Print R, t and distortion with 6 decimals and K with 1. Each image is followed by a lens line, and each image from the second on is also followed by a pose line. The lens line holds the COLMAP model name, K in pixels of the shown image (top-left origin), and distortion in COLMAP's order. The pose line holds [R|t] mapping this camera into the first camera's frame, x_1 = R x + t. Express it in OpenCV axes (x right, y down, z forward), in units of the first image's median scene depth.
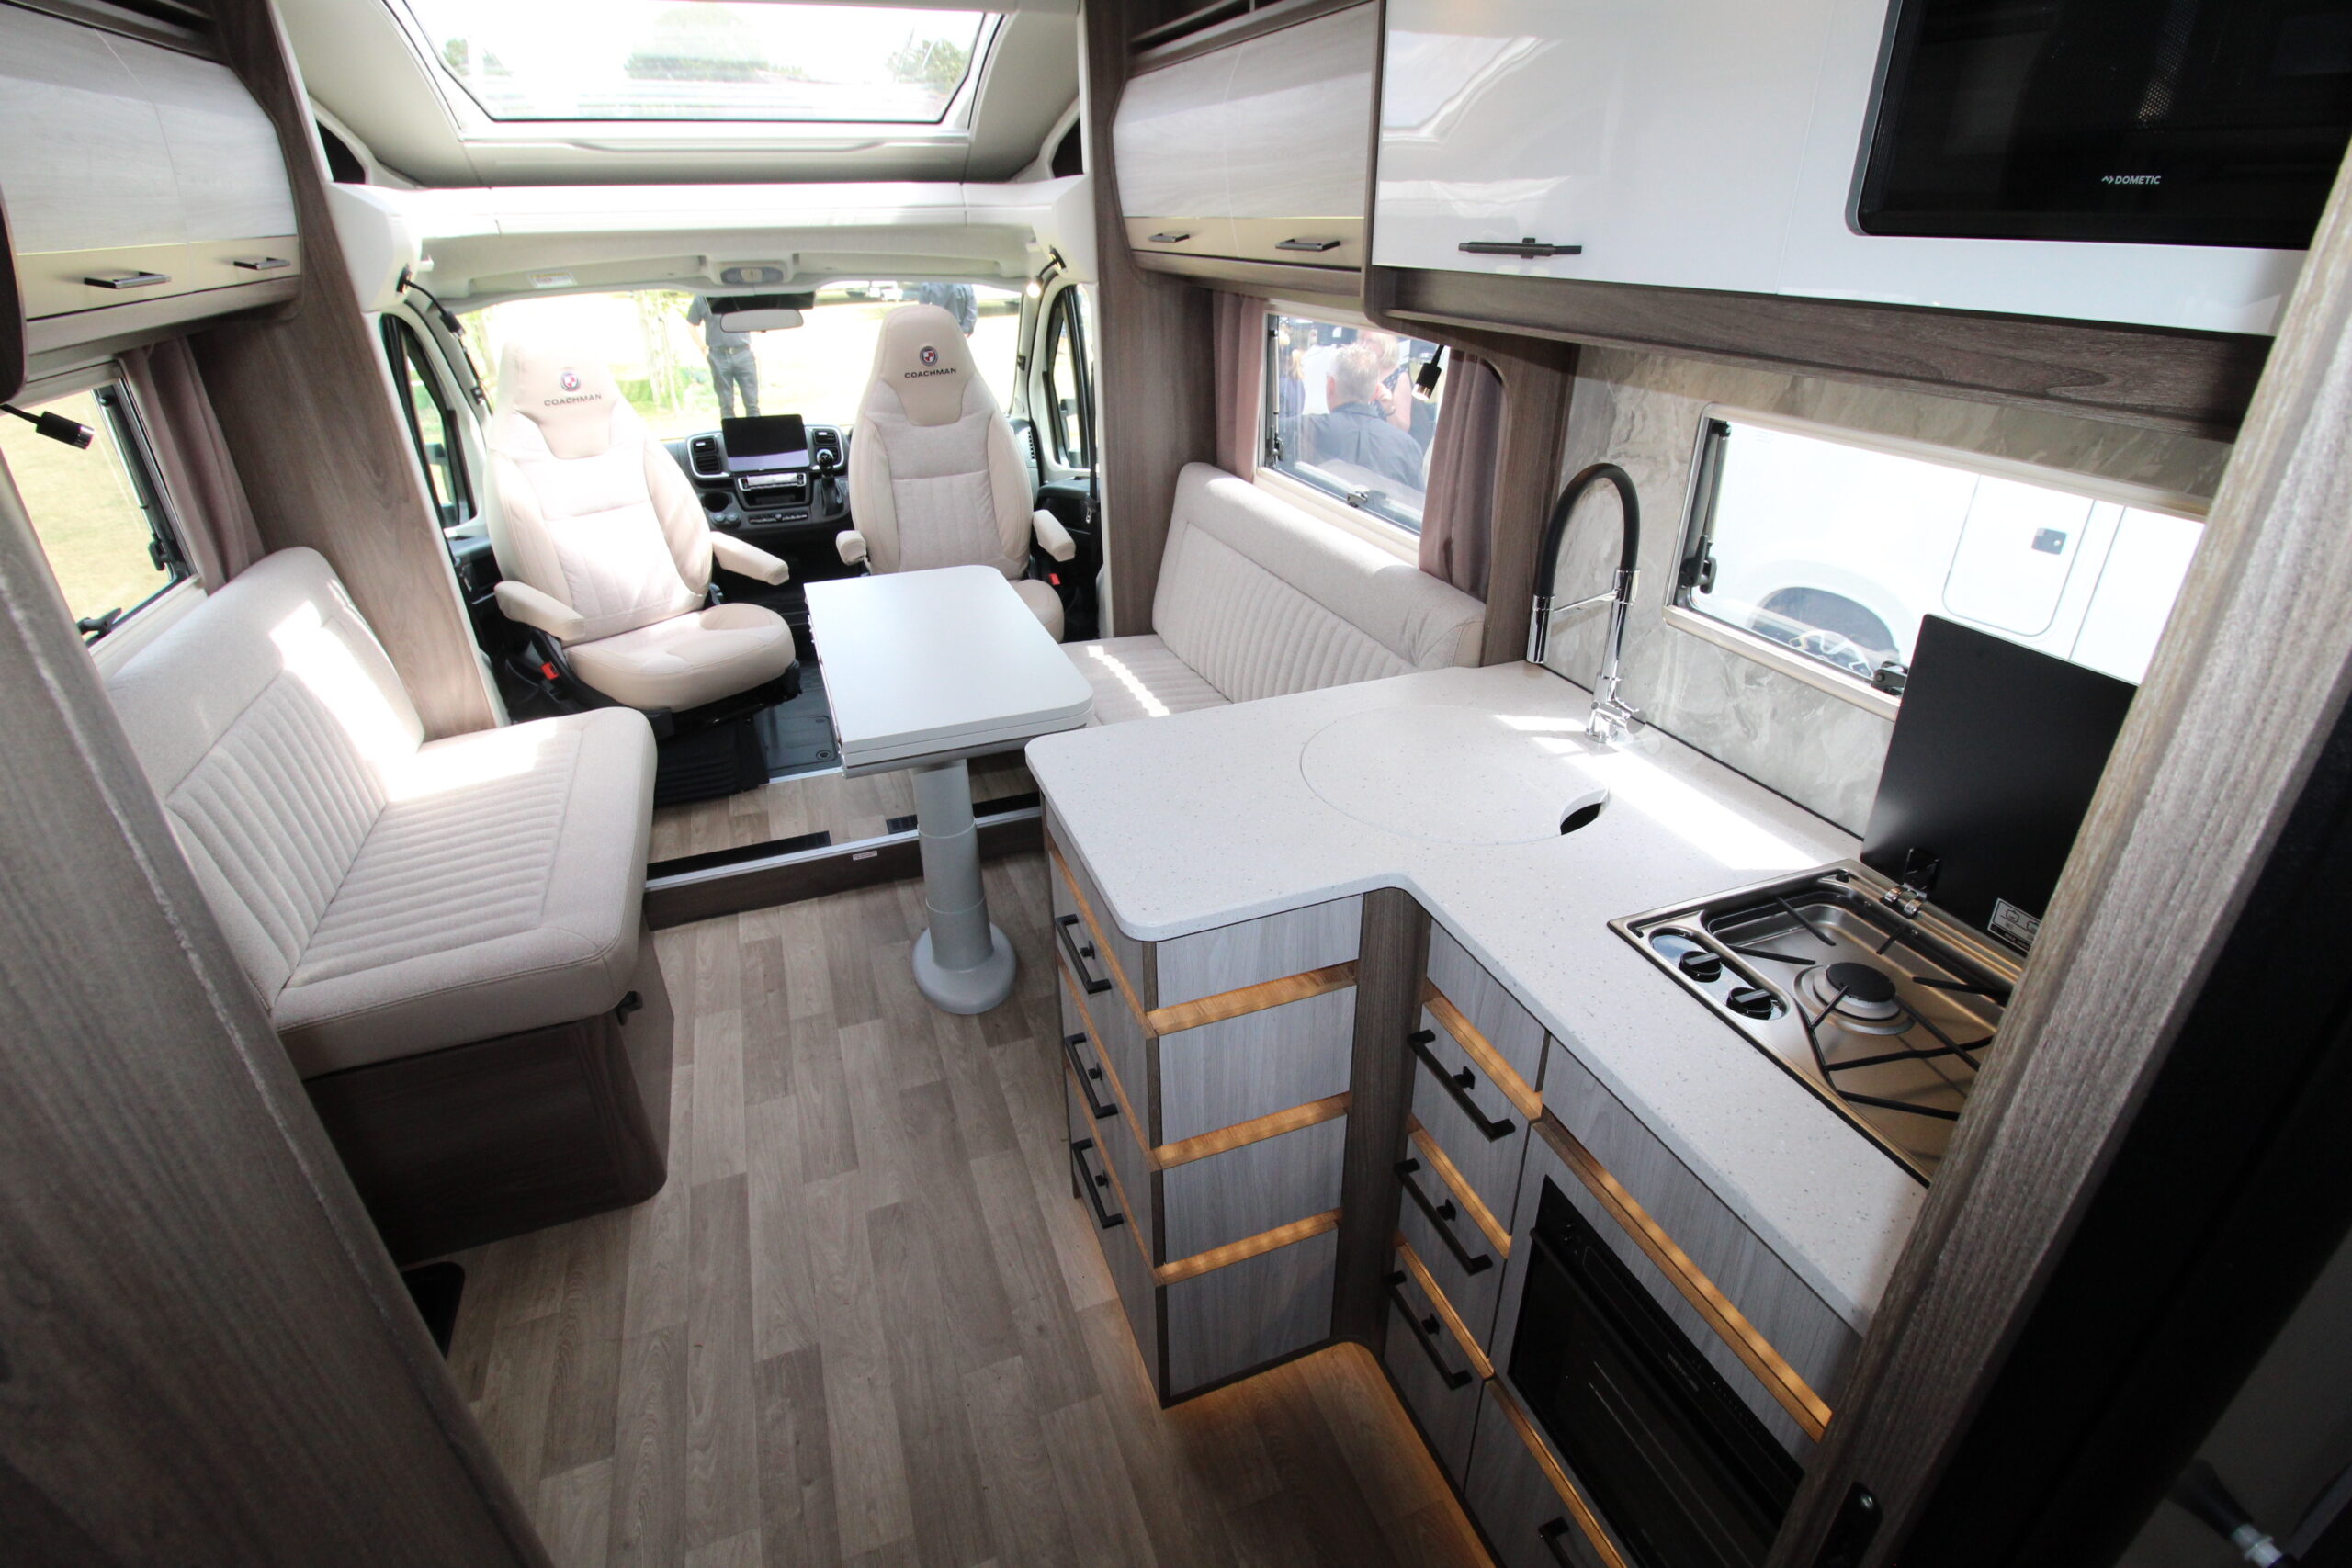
lens RADIAL K [[1089.4, 0, 1188.1], [0, 1089.4, 770.4], [0, 0, 1]] dist [-0.004529, -0.010549]
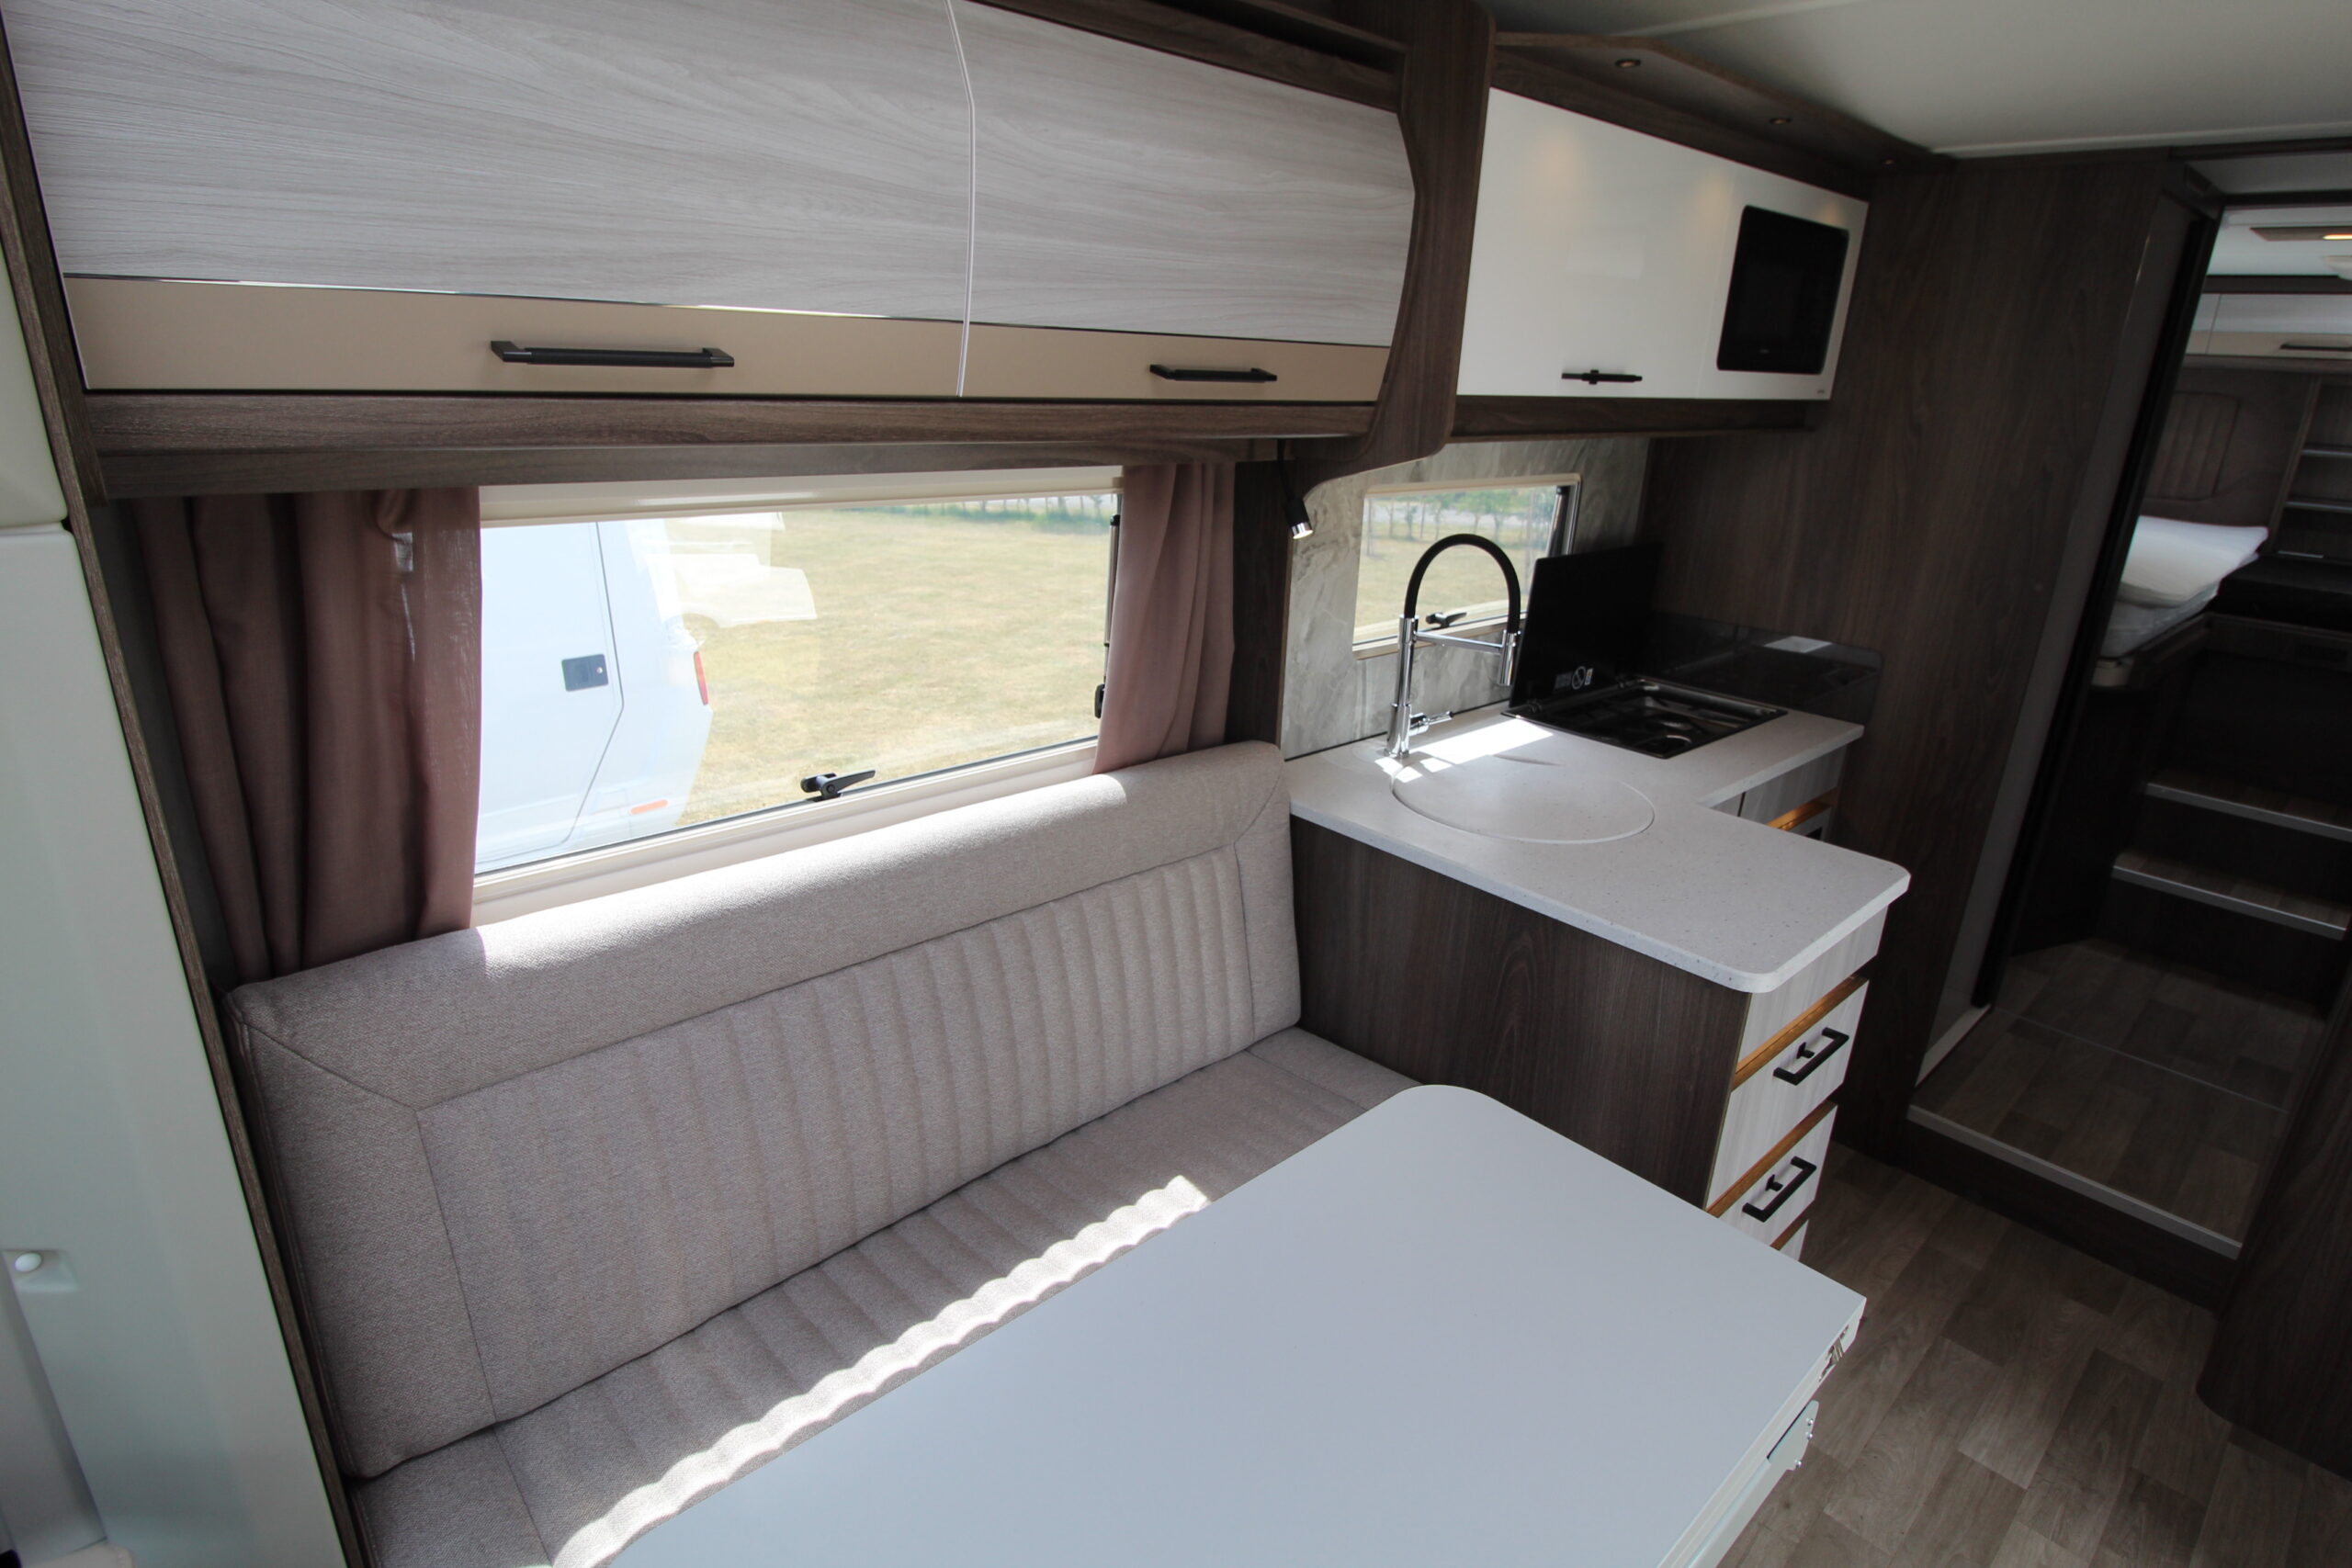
lens RADIAL K [[1185.6, 0, 1188.2], [0, 1185.6, 775.7], [0, 0, 1]] dist [0.002314, -0.012688]
pose [[-0.360236, -0.308938, 0.880220, -0.419037], [0.397887, 0.802552, 0.444517, -0.407583], [-0.843751, 0.510359, -0.166185, 0.834438]]
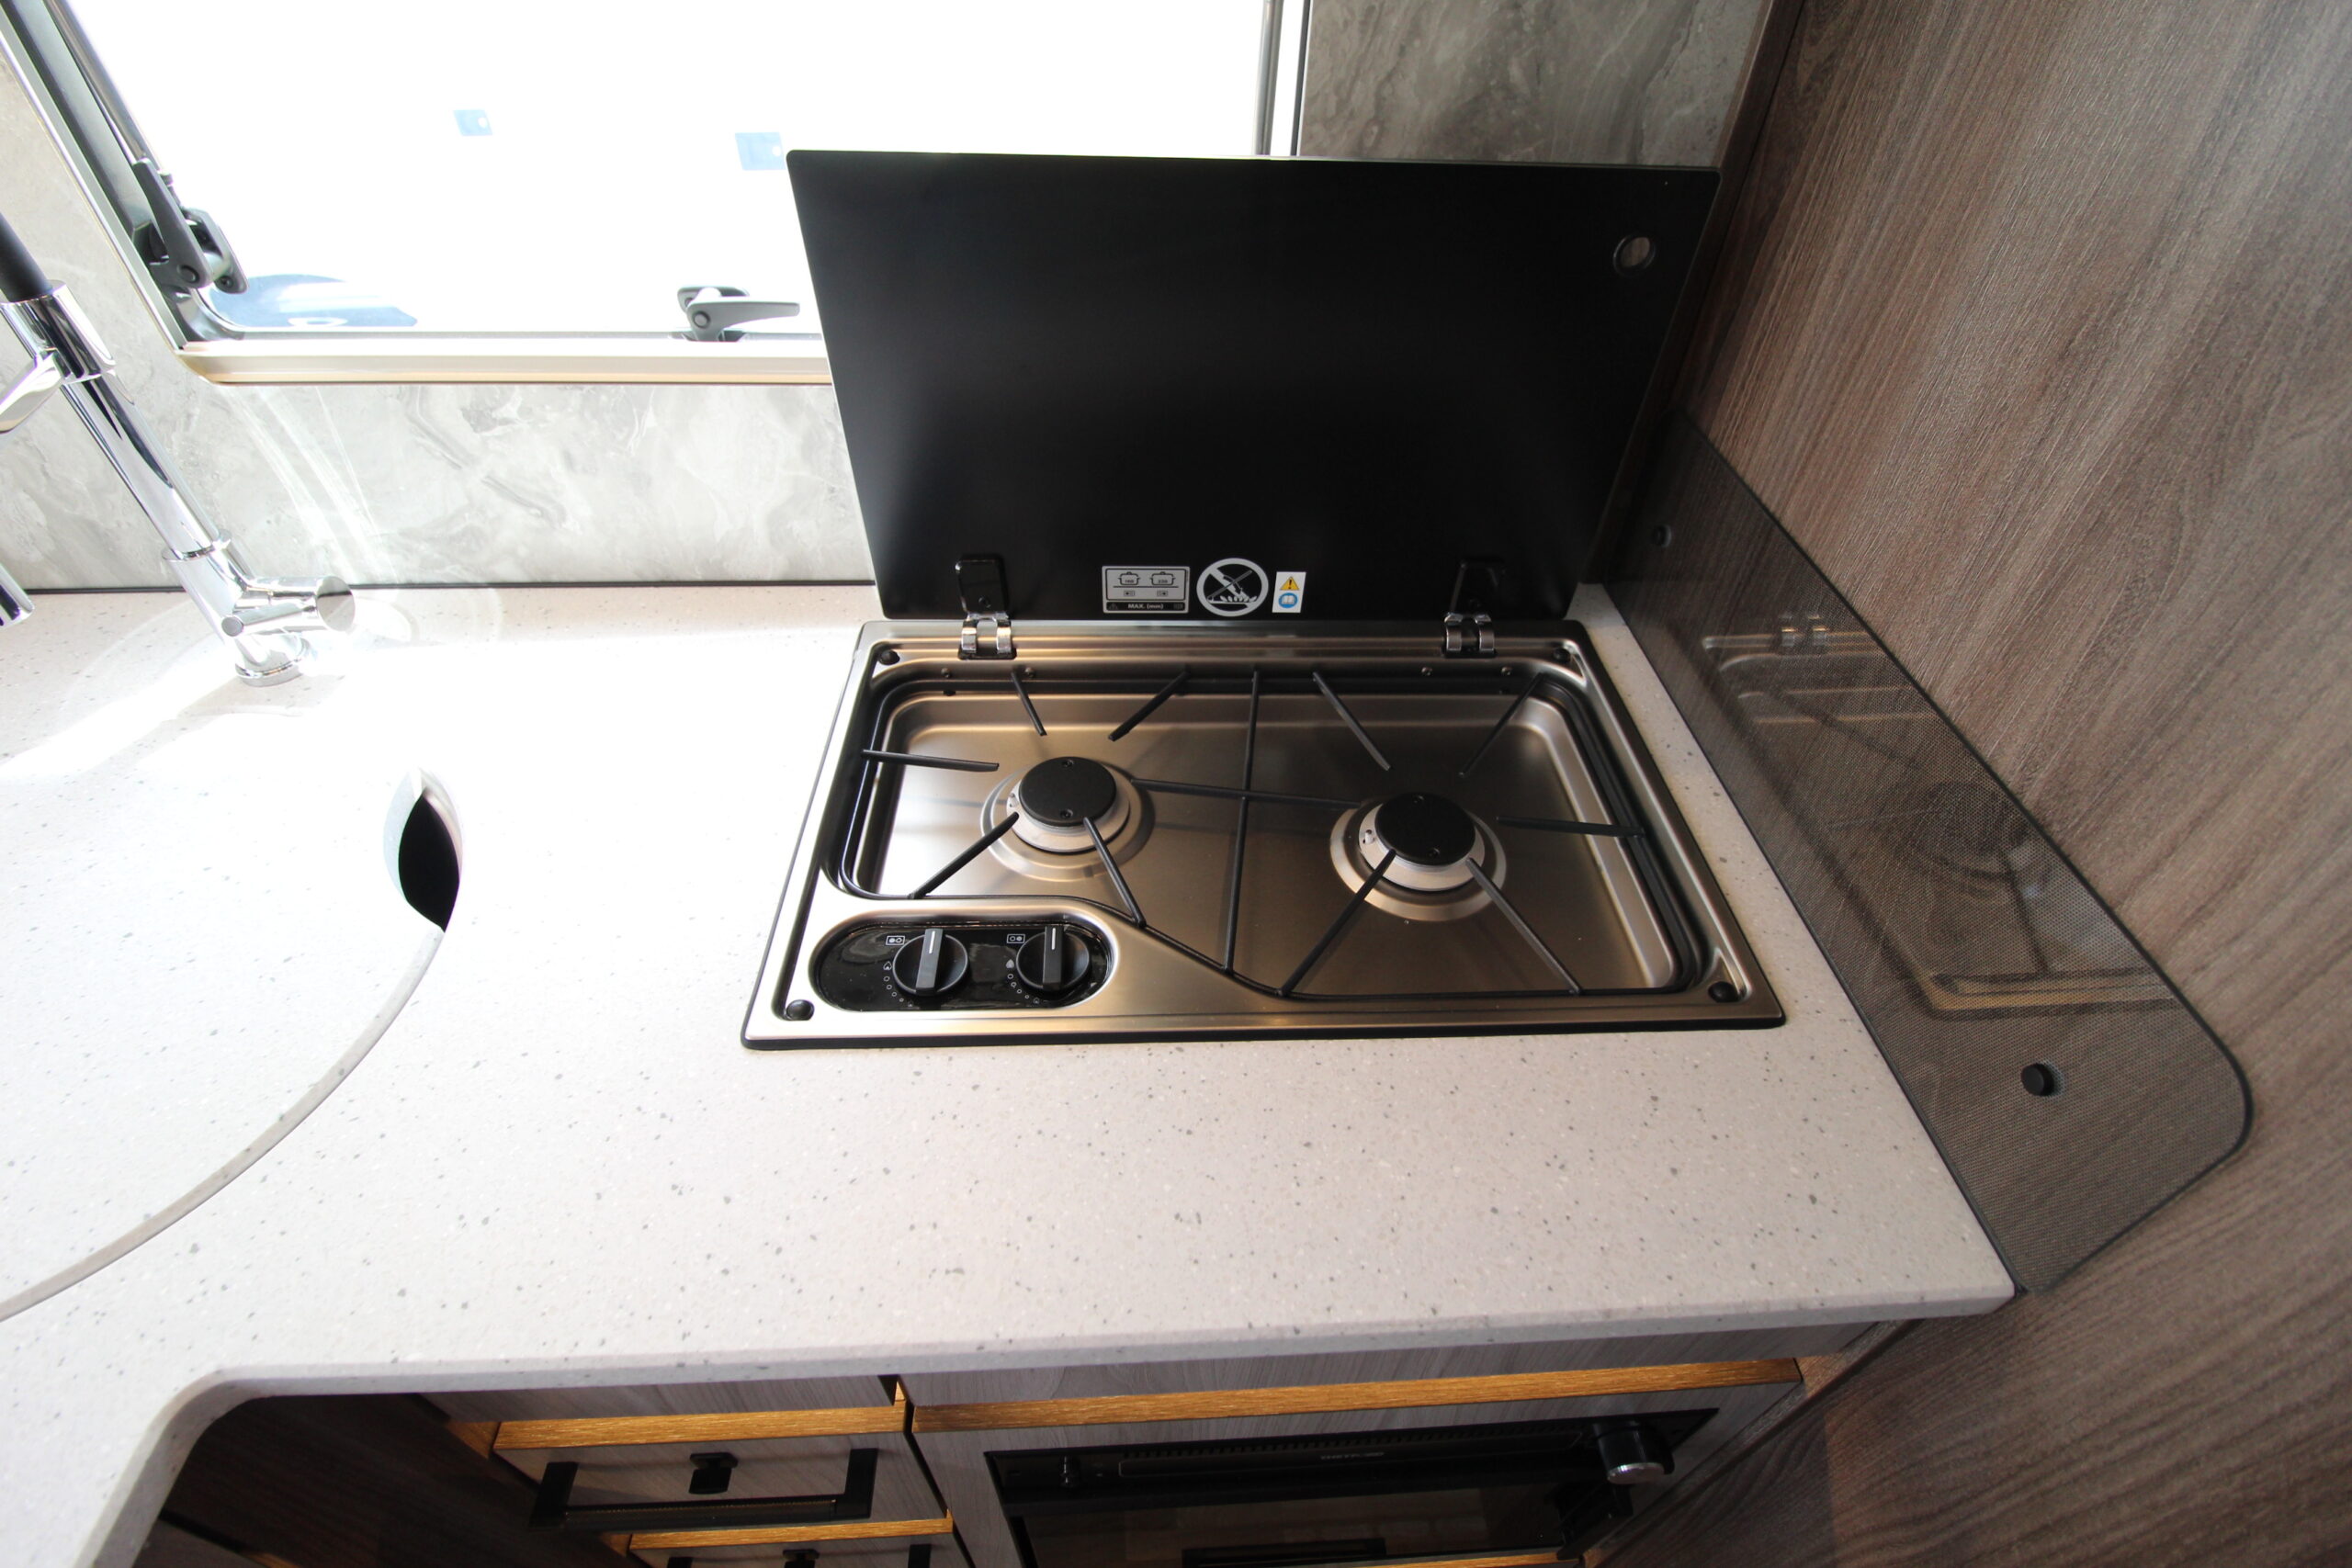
lens RADIAL K [[1089.4, 0, 1190.3], [0, 1089.4, 769.7], [0, 0, 1]] dist [-0.004529, -0.010549]
pose [[0.304615, -0.635234, 0.709709, 0.083373], [0.404135, 0.760922, 0.507614, -0.043331], [-0.862488, 0.132191, 0.488509, 0.259757]]
